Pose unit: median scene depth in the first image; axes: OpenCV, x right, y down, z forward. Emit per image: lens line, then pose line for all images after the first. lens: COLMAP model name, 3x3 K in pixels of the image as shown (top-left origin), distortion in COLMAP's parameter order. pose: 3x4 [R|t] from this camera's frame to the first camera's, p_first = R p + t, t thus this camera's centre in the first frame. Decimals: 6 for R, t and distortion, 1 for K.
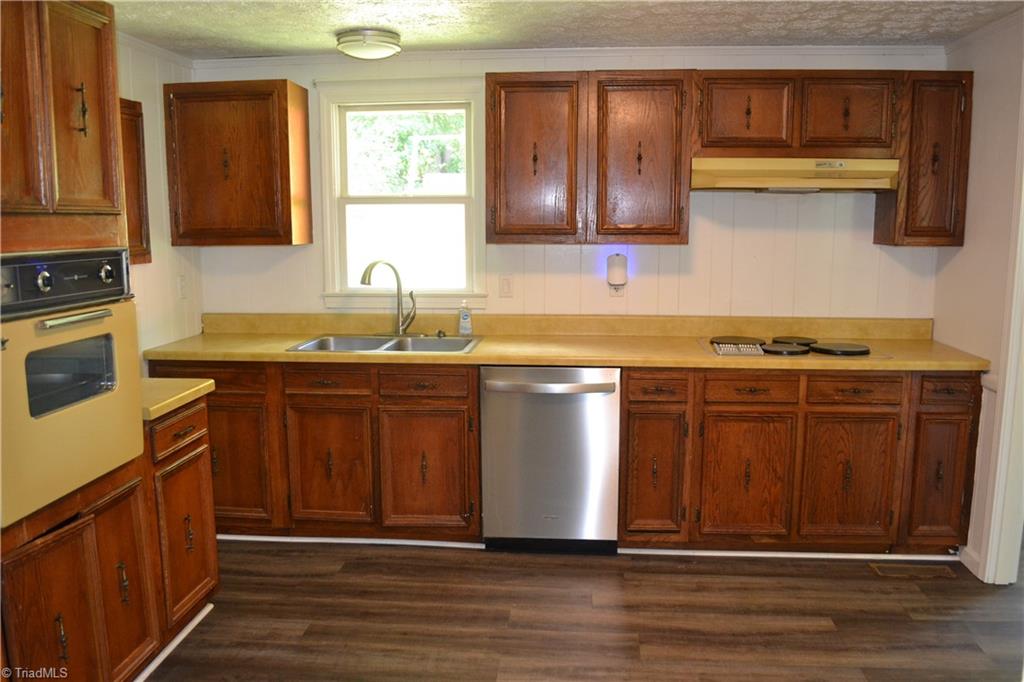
lens RADIAL K [[824.9, 0, 512.4], [0, 824.9, 355.5], [0, 0, 1]] dist [-0.076559, 0.009724]
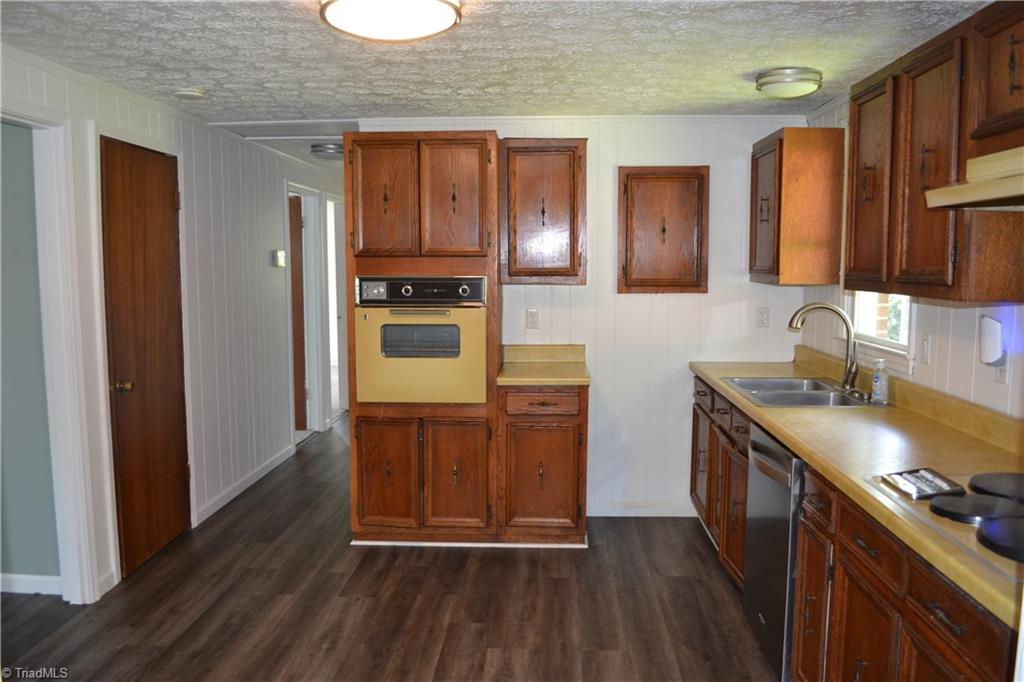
lens RADIAL K [[824.9, 0, 512.4], [0, 824.9, 355.5], [0, 0, 1]] dist [-0.076559, 0.009724]
pose [[0.035386, 0.117945, -0.992389, 1.034128], [-0.159809, 0.980901, 0.110881, -0.144497], [0.986513, 0.154669, 0.053559, 0.841558]]
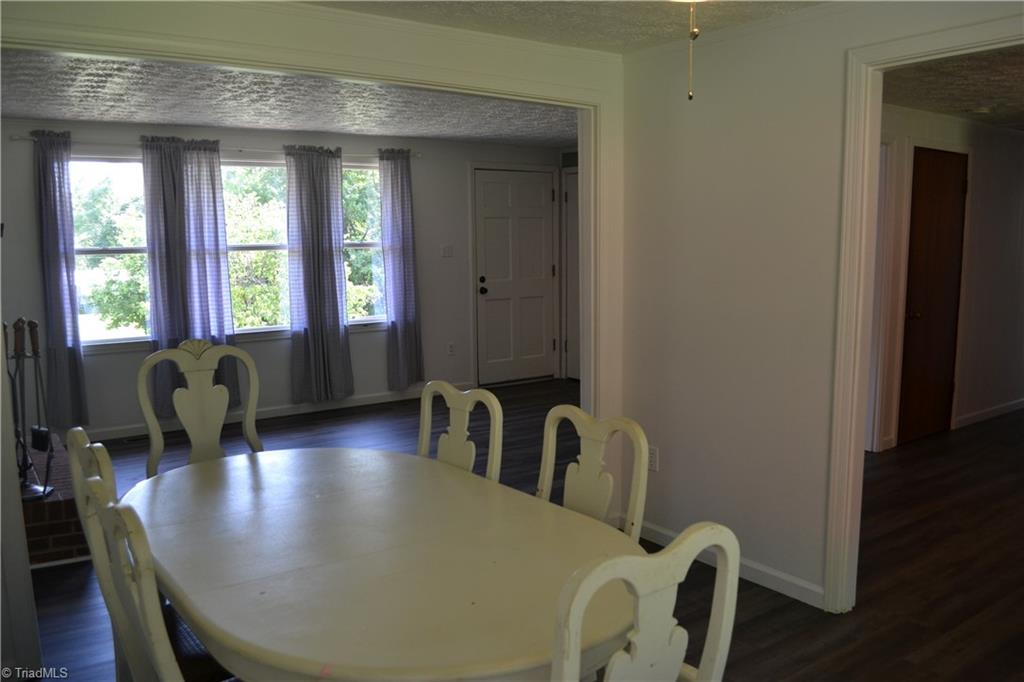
lens RADIAL K [[824.9, 0, 512.4], [0, 824.9, 355.5], [0, 0, 1]] dist [-0.076559, 0.009724]
pose [[-0.760463, 0.101512, -0.641398, 1.711731], [-0.092542, 0.960685, 0.261765, -0.177366], [0.642754, 0.258419, -0.721171, 1.107127]]
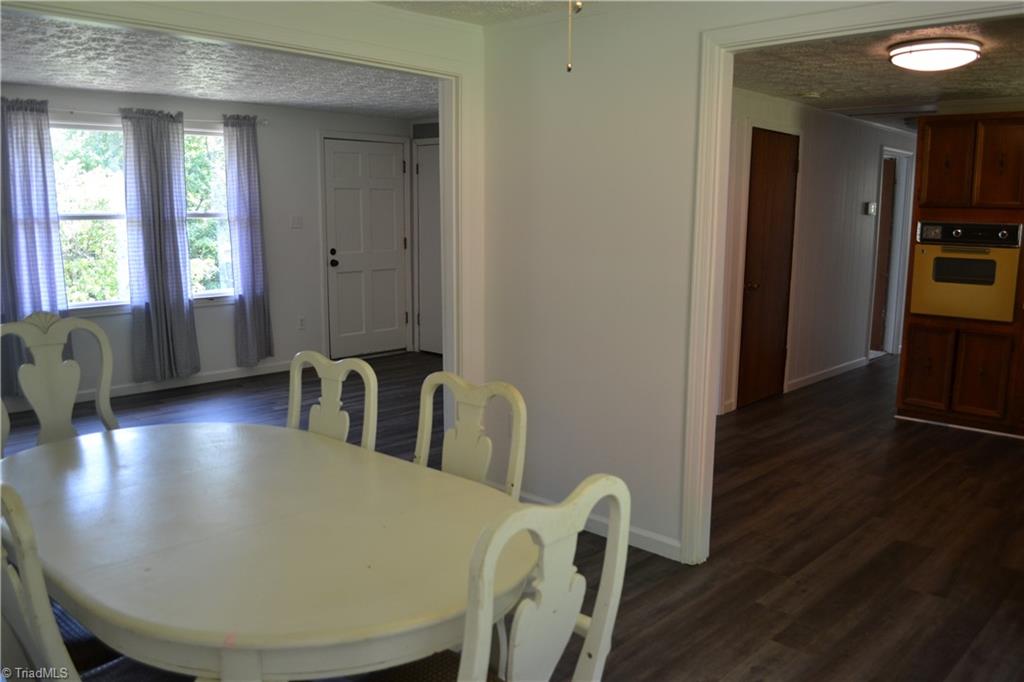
lens RADIAL K [[824.9, 0, 512.4], [0, 824.9, 355.5], [0, 0, 1]] dist [-0.076559, 0.009724]
pose [[-0.626573, 0.133213, -0.767893, 1.740958], [-0.128880, 0.954009, 0.270661, -0.169823], [0.768632, 0.268555, -0.580588, 1.094079]]
